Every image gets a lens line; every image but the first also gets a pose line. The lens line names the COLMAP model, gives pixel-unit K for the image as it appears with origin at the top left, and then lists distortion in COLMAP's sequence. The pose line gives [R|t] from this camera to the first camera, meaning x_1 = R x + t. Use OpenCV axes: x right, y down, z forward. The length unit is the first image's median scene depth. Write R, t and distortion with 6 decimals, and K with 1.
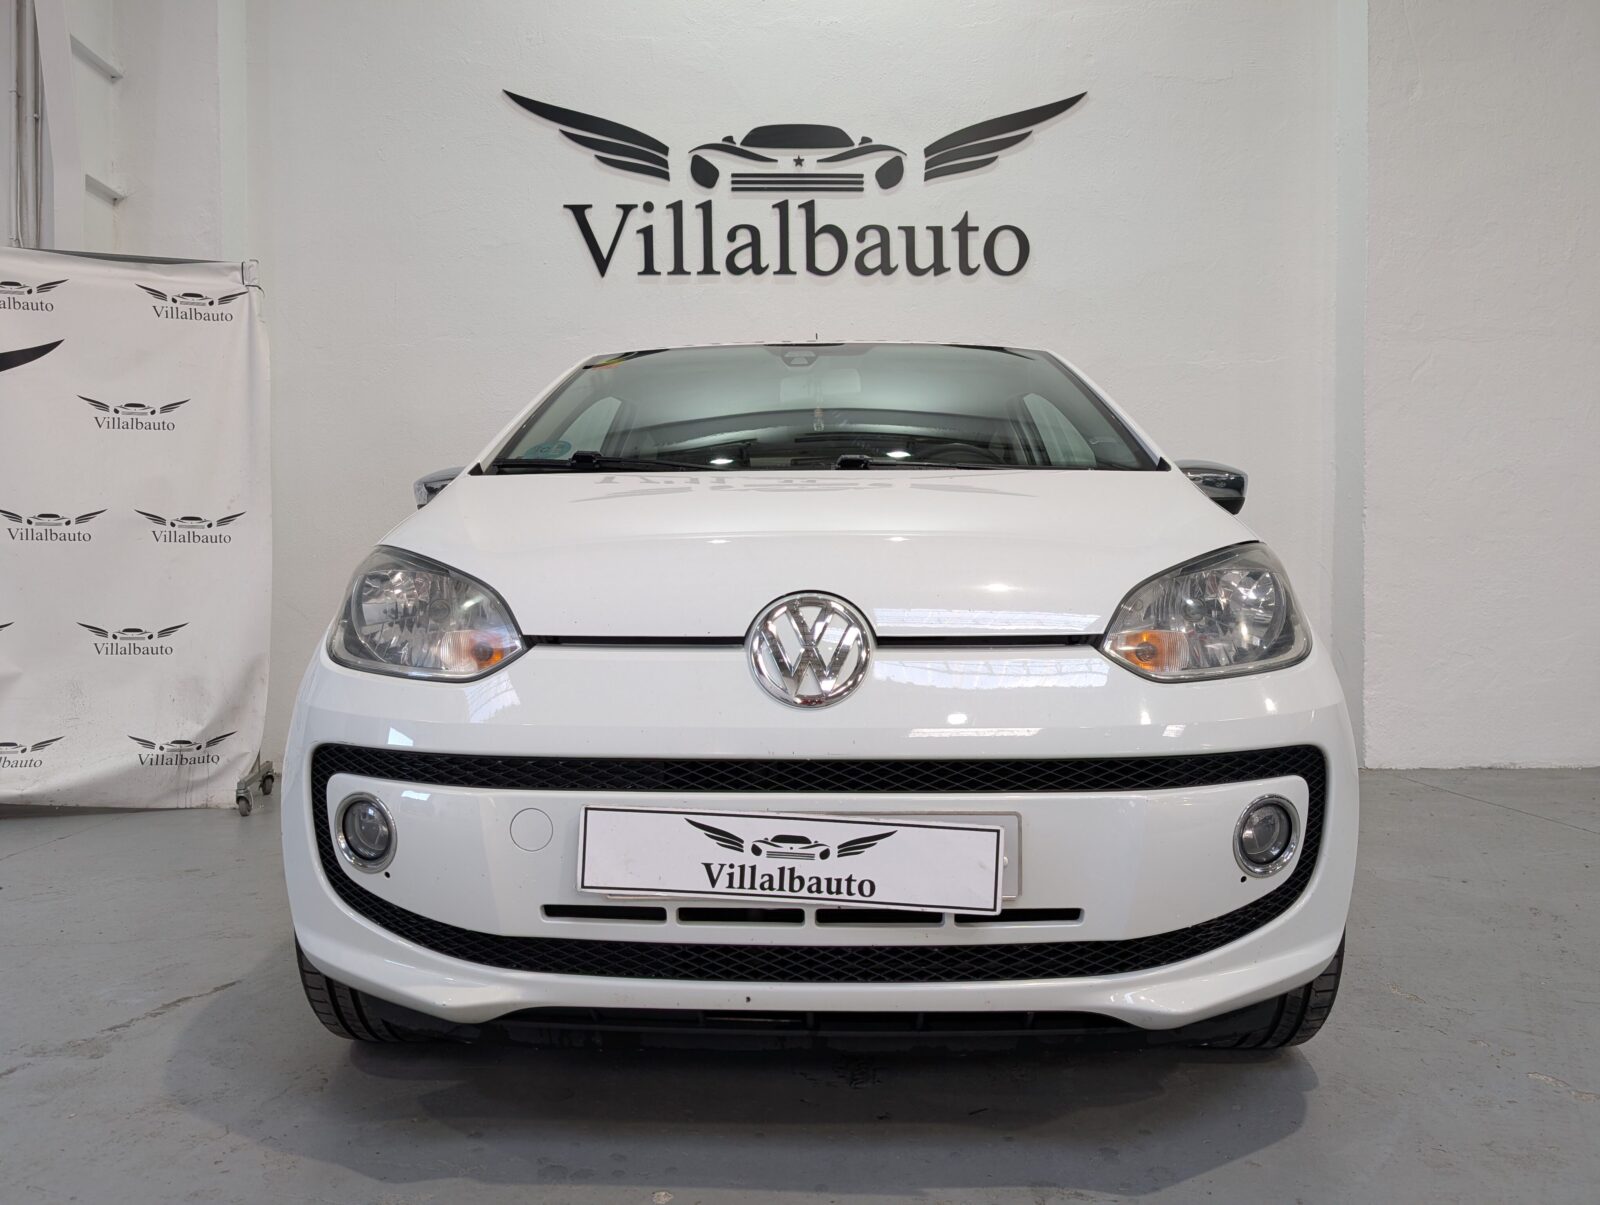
lens RADIAL K [[1167.5, 0, 792.5], [0, 1167.5, 602.7], [0, 0, 1]] dist [0.008278, -0.014579]
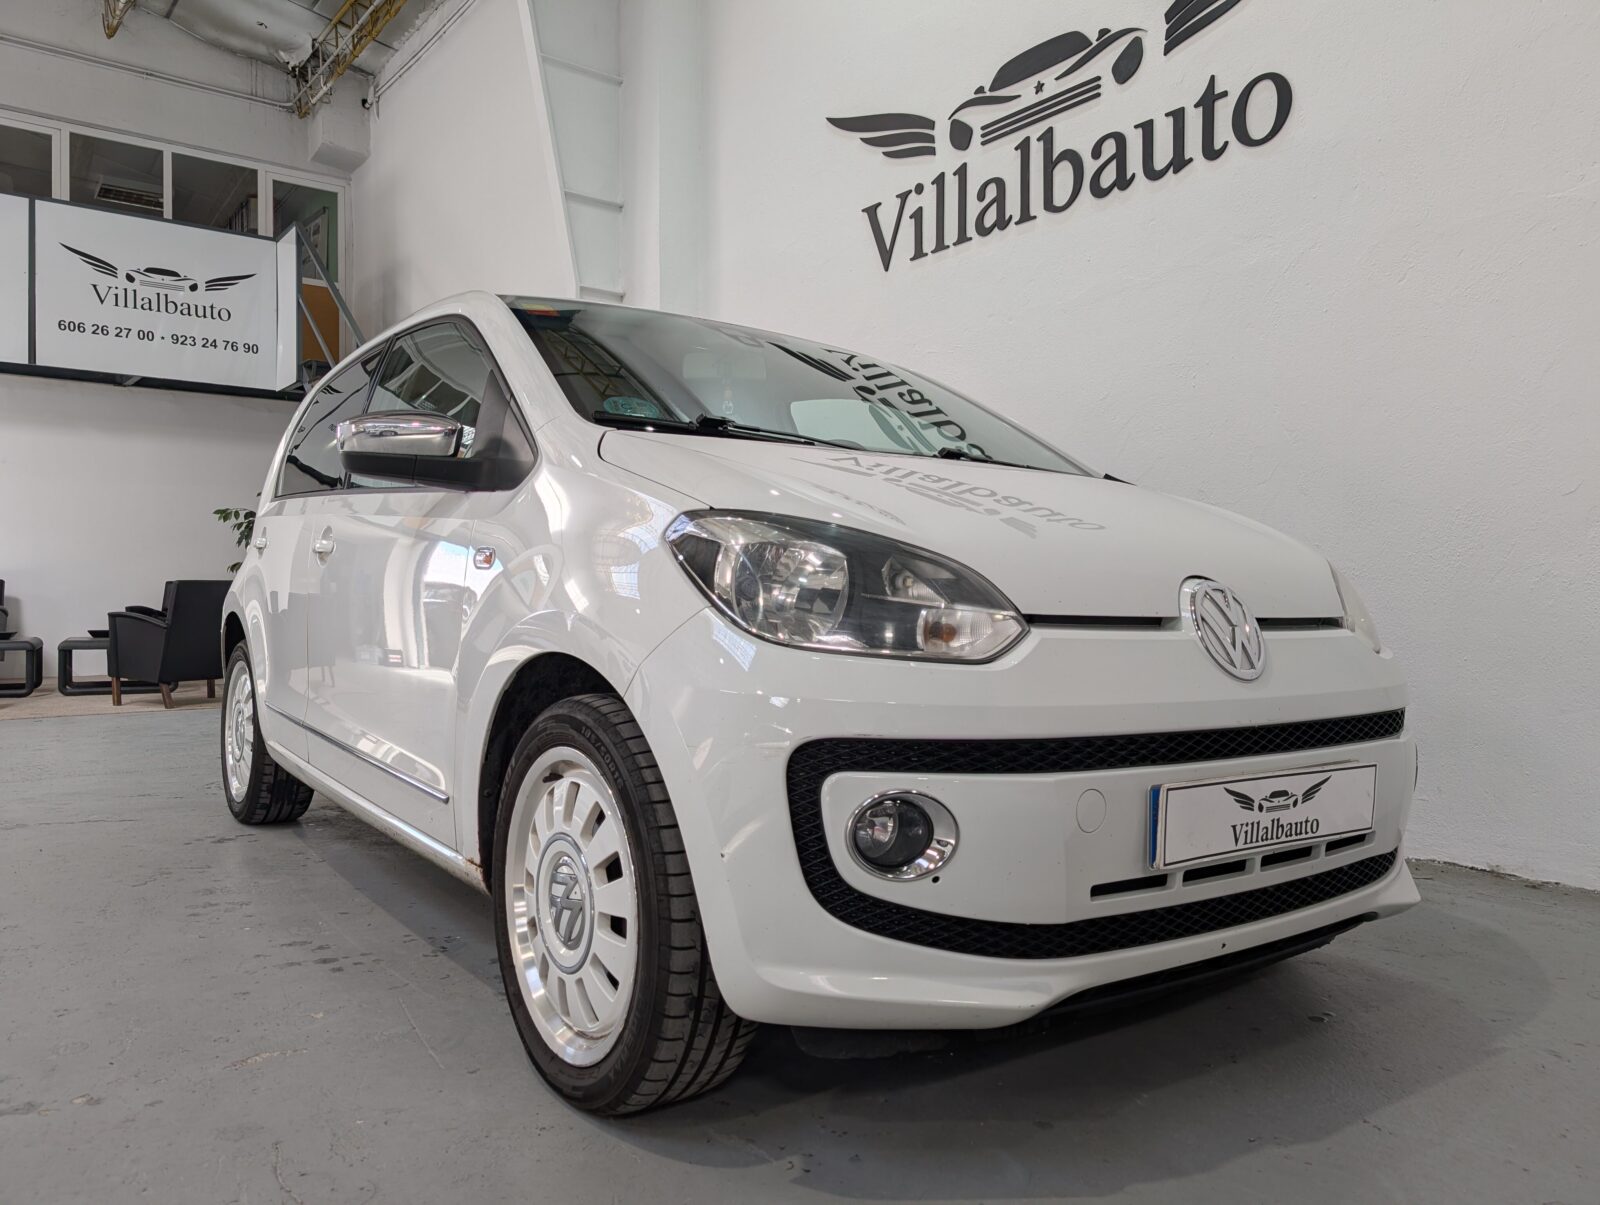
lens RADIAL K [[1167.5, 0, 791.1], [0, 1167.5, 600.9], [0, 0, 1]] dist [0.008278, -0.014579]
pose [[0.594869, 0.005091, -0.803807, 0.591510], [-0.027737, 0.999514, -0.014196, 0.018362], [0.803344, 0.030740, 0.594721, 0.351157]]
